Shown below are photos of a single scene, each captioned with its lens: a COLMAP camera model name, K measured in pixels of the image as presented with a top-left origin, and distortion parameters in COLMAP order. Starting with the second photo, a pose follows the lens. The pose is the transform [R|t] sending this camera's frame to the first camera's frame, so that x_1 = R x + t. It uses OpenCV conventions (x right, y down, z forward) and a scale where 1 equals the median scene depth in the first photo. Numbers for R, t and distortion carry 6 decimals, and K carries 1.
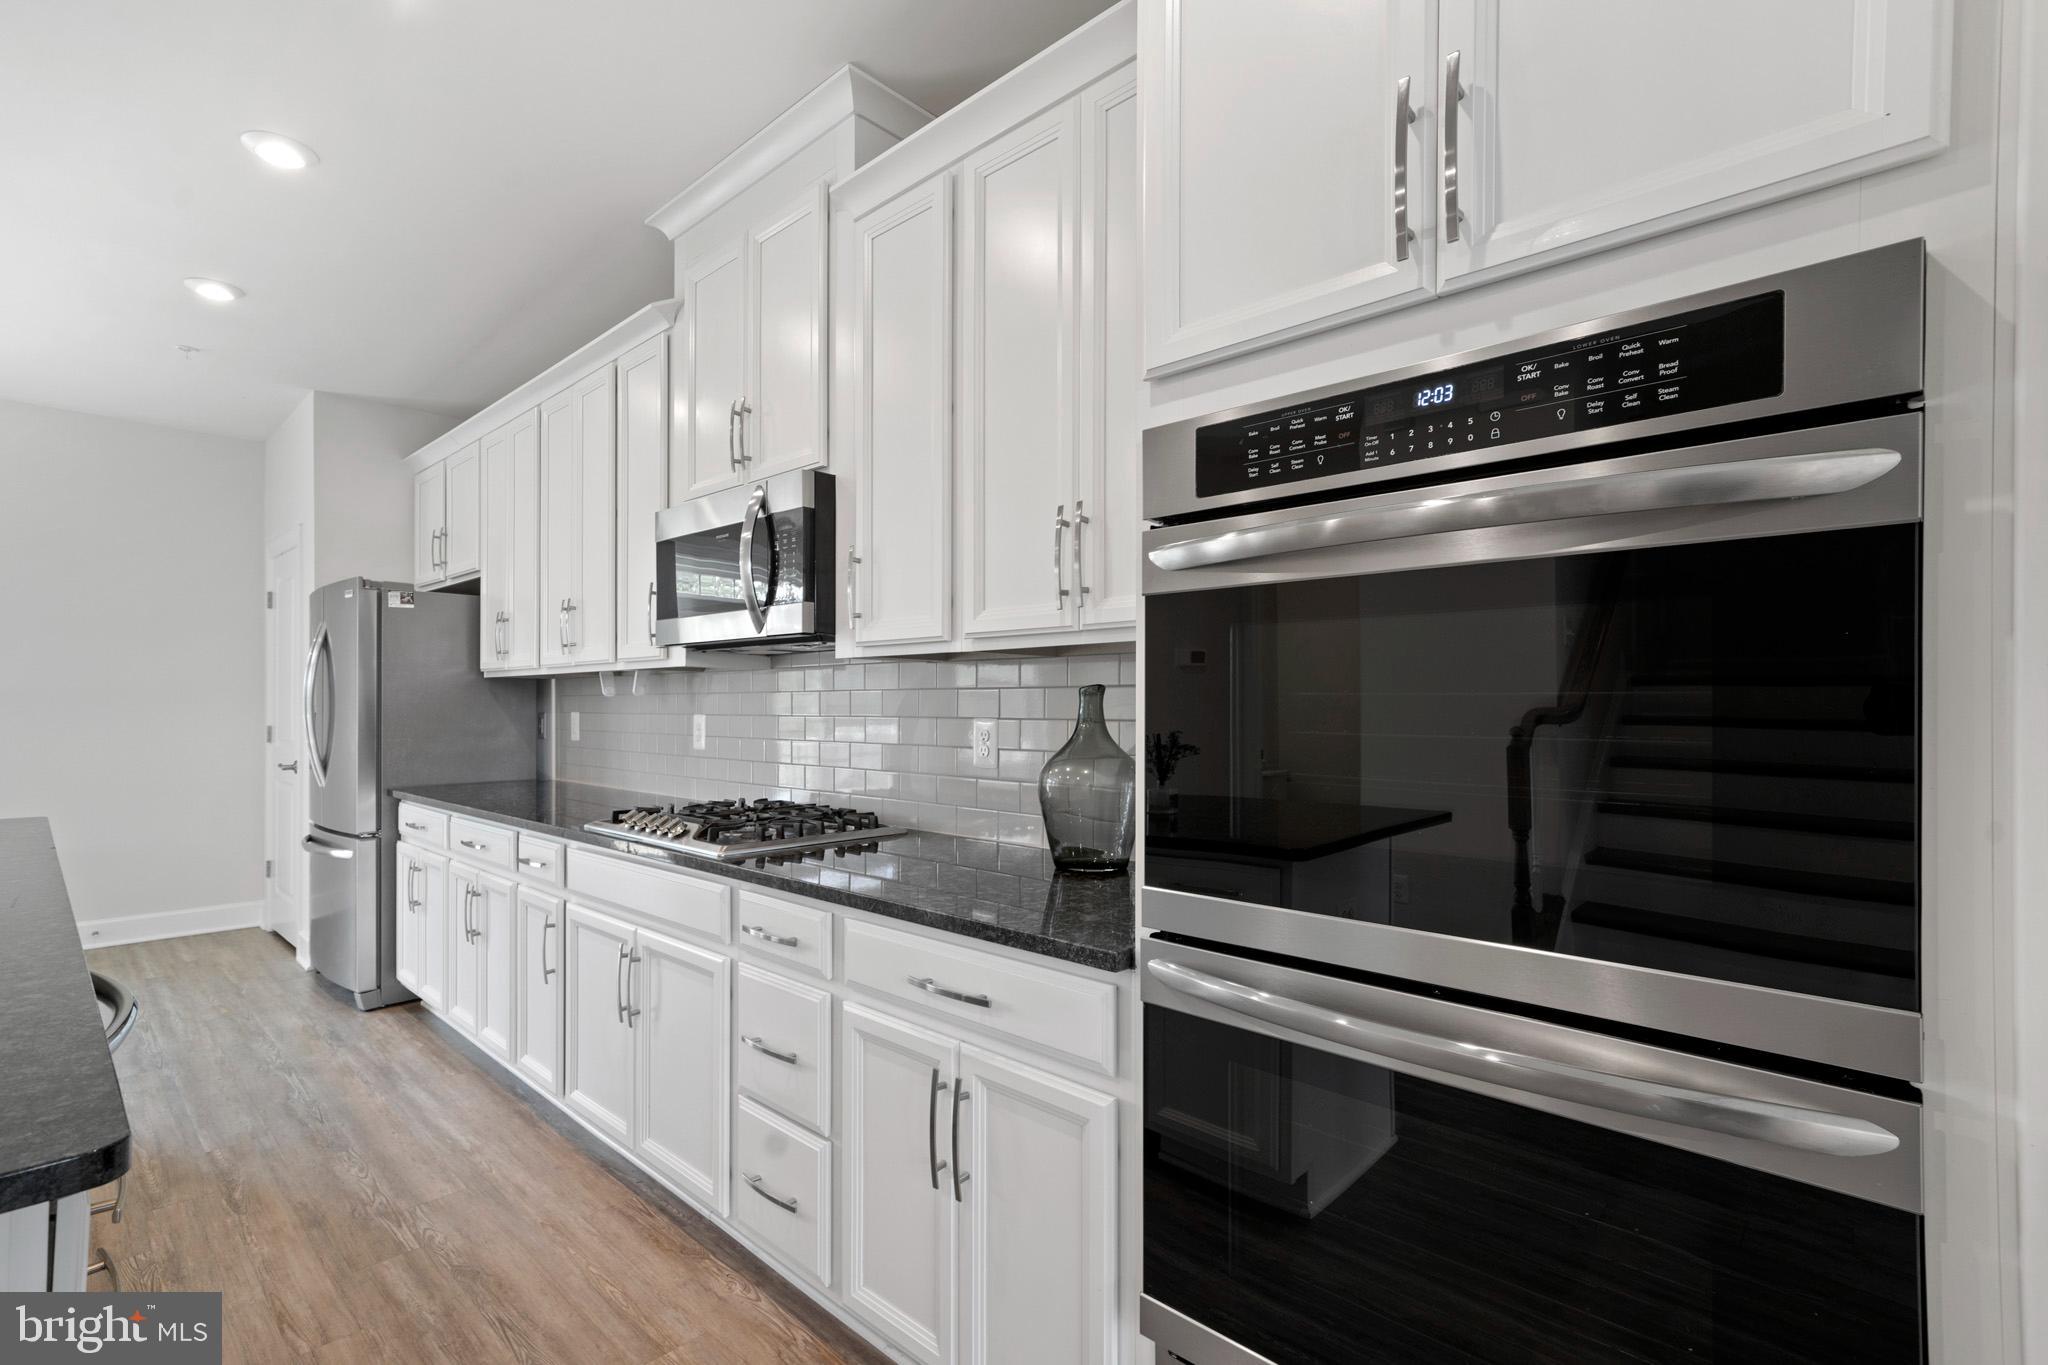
lens RADIAL K [[922.8, 0, 1024.1], [0, 922.8, 708.3], [0, 0, 1]] dist [0.003606, 0.000218]
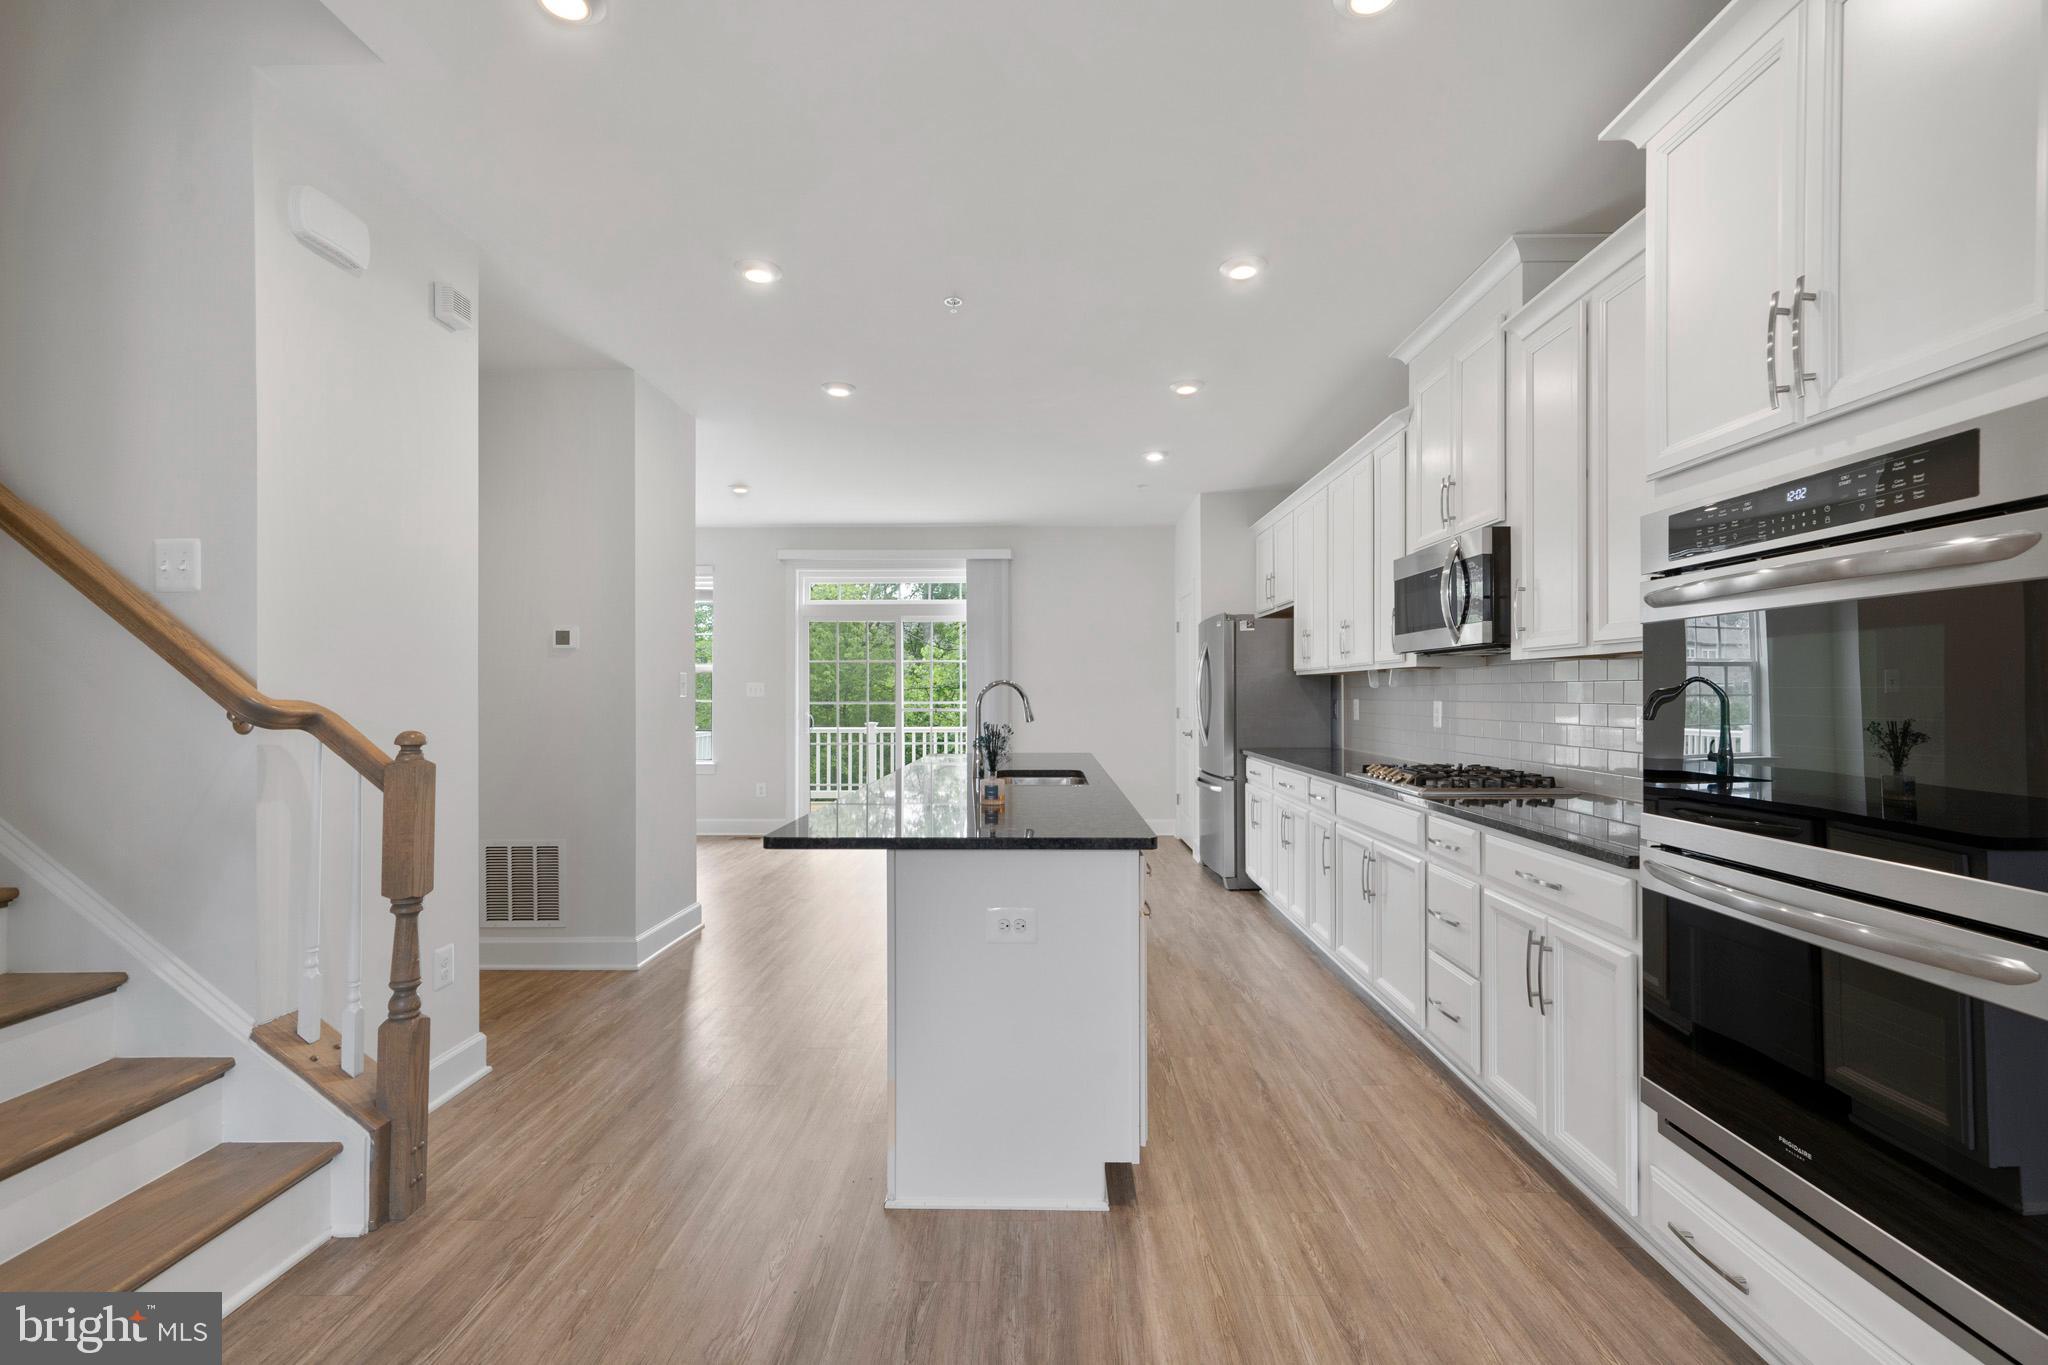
lens RADIAL K [[885.5, 0, 1030.9], [0, 885.5, 692.9], [0, 0, 1]] dist [0.019155, 0.000078]
pose [[0.665892, -0.004631, -0.746033, 0.302162], [0.002474, 0.999989, -0.004000, -0.001925], [0.746044, 0.000818, 0.665896, -0.405221]]
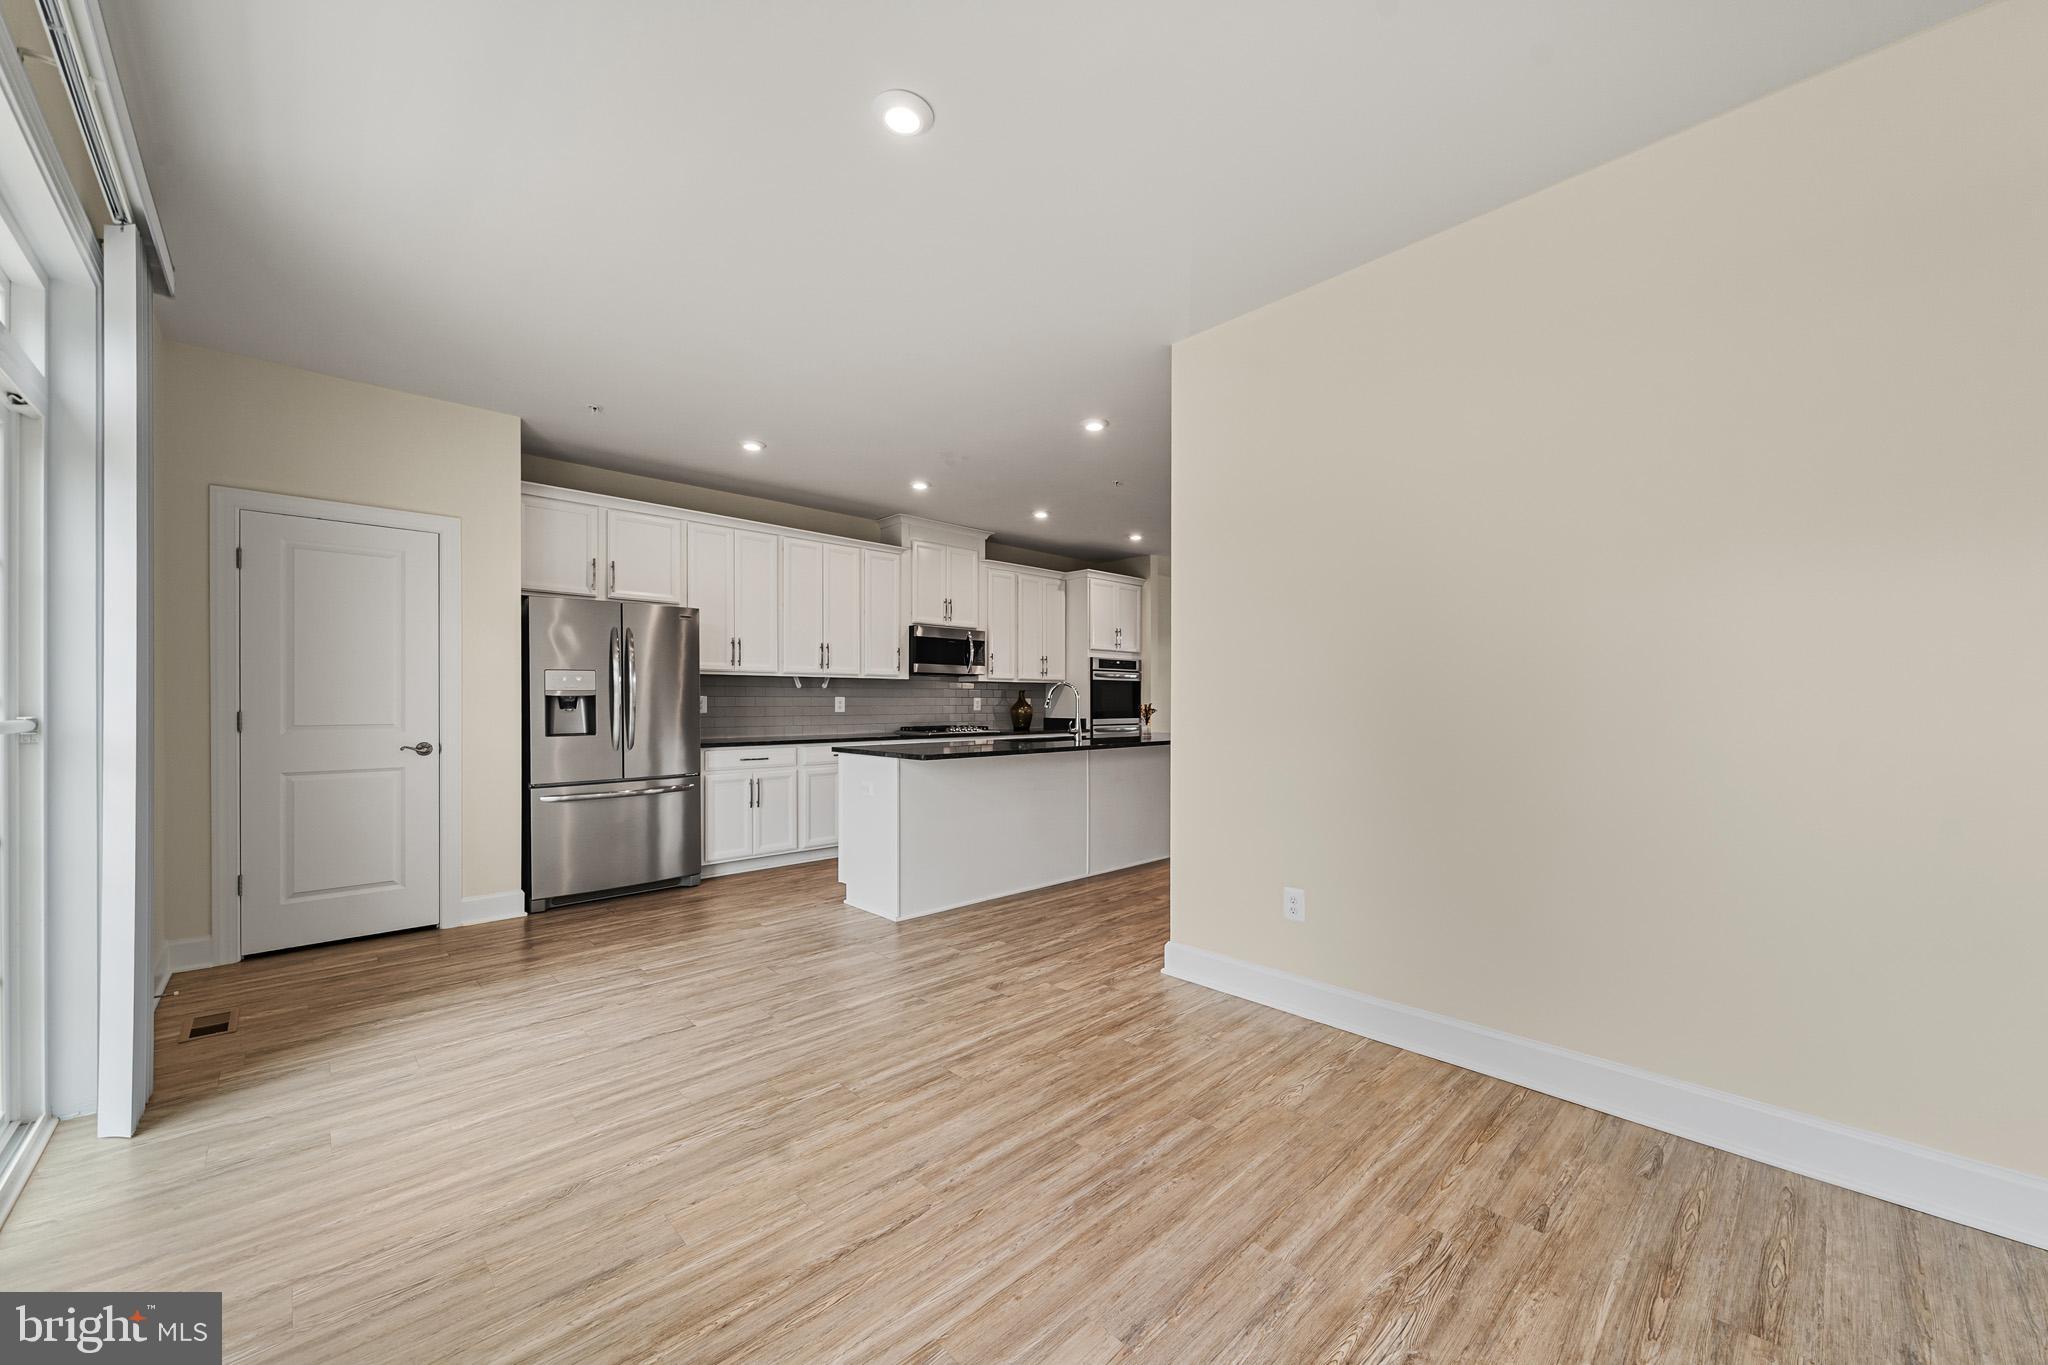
lens RADIAL K [[782.7, 0, 1024.4], [0, 782.7, 704.7], [0, 0, 1]] dist [-0.020285, -0.000051]
pose [[0.075825, -0.005501, 0.997106, -3.271464], [0.001964, 0.999984, 0.005368, 0.023841], [-0.997119, 0.001551, 0.075835, 0.569645]]
